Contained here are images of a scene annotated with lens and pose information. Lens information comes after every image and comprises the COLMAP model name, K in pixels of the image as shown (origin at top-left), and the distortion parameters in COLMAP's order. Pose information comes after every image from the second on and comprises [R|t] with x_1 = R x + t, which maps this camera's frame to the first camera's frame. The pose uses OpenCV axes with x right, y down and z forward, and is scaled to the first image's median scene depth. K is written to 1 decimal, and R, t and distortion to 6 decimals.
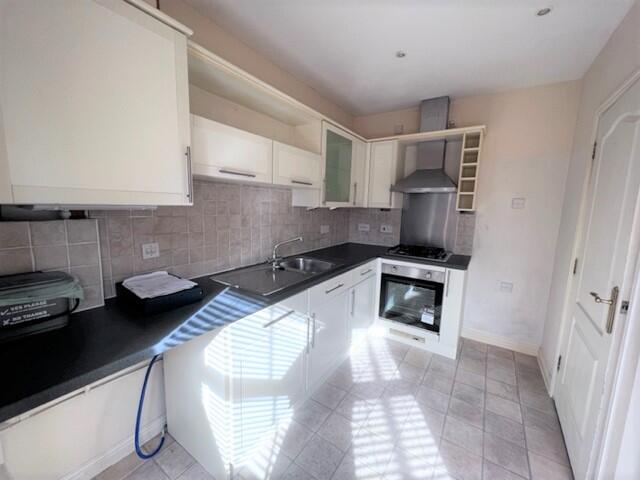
lens RADIAL K [[256.8, 0, 319.5], [0, 256.8, 240.2], [0, 0, 1]] dist [0.000979, 0.000046]
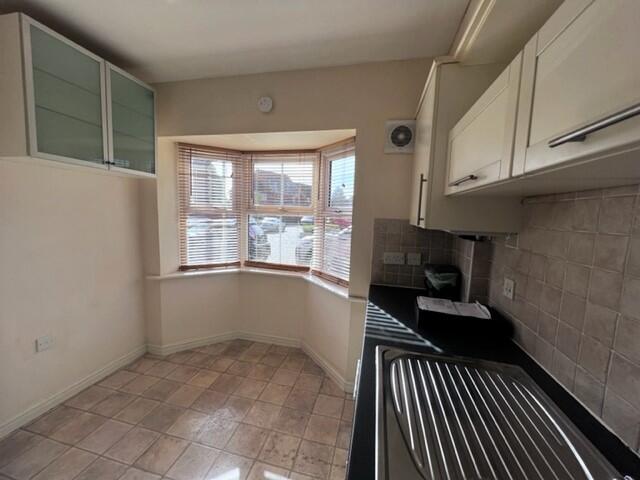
lens RADIAL K [[256.8, 0, 317.9], [0, 256.8, 238.9], [0, 0, 1]] dist [0.000979, 0.000046]
pose [[-0.934036, -0.005234, -0.357141, 0.200065], [-0.086168, 0.973662, 0.211088, -0.212919], [0.346630, 0.227938, -0.909886, 1.329363]]
